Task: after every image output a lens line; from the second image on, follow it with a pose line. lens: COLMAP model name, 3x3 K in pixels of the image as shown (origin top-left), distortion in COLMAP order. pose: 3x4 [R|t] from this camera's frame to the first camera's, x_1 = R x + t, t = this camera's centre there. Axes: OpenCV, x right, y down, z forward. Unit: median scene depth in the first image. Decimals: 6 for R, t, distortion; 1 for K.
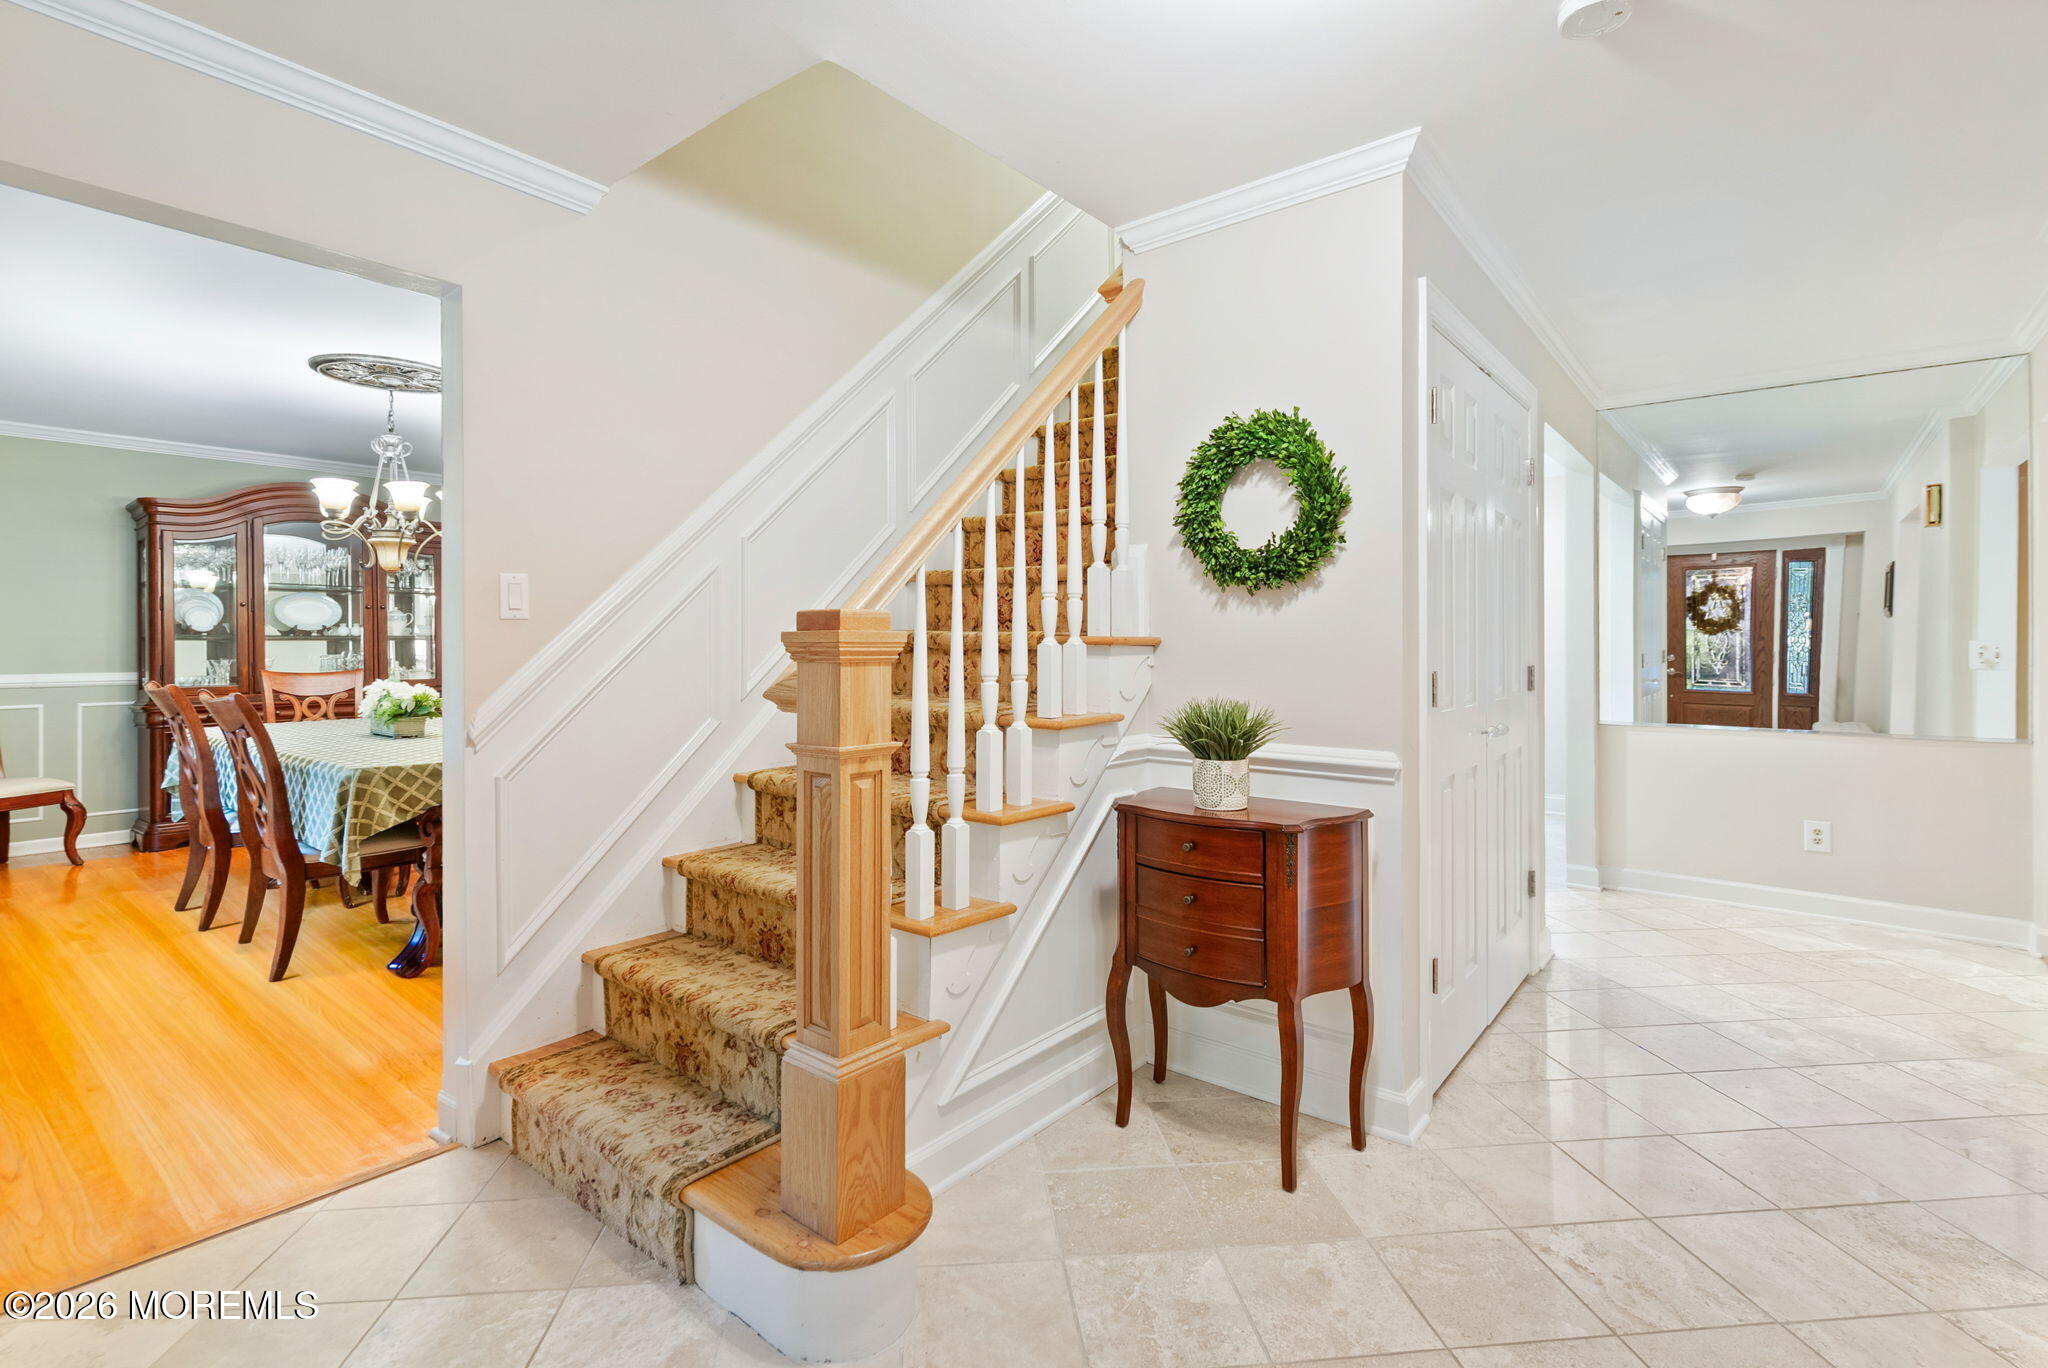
lens RADIAL K [[932.5, 0, 1010.6], [0, 932.5, 642.5], [0, 0, 1]] dist [-0.000563, -0.000370]
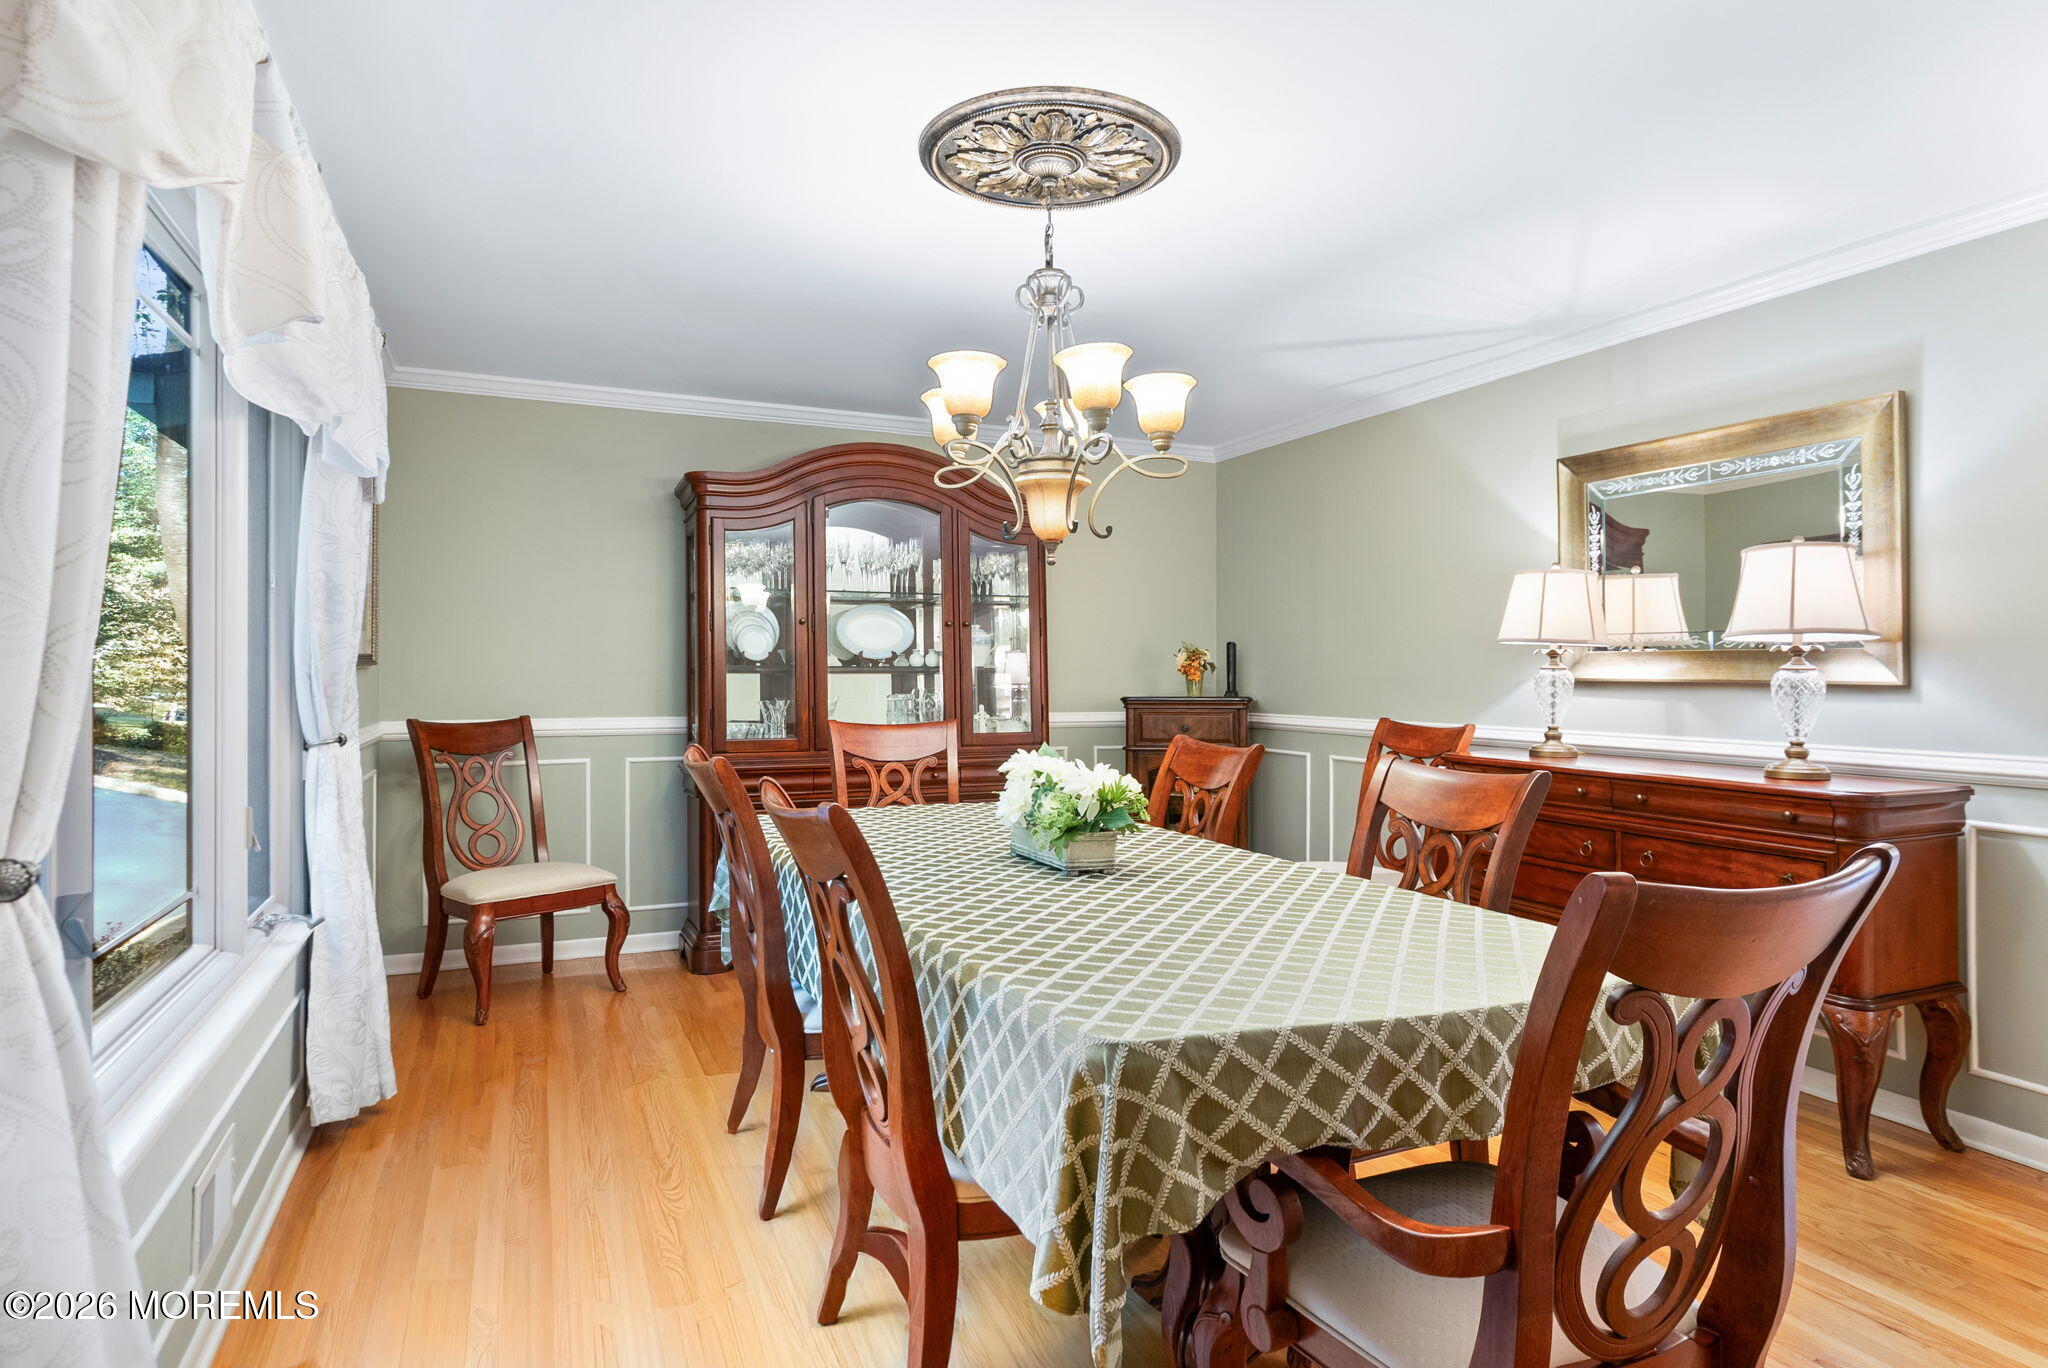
lens RADIAL K [[1121.2, 0, 1035.6], [0, 1121.2, 682.6], [0, 0, 1]] dist [0.000695, -0.000021]
pose [[0.894316, 0.005596, -0.447400, -0.327060], [-0.001897, 0.999960, 0.008715, -0.003648], [0.447431, -0.006945, 0.894291, 0.367742]]
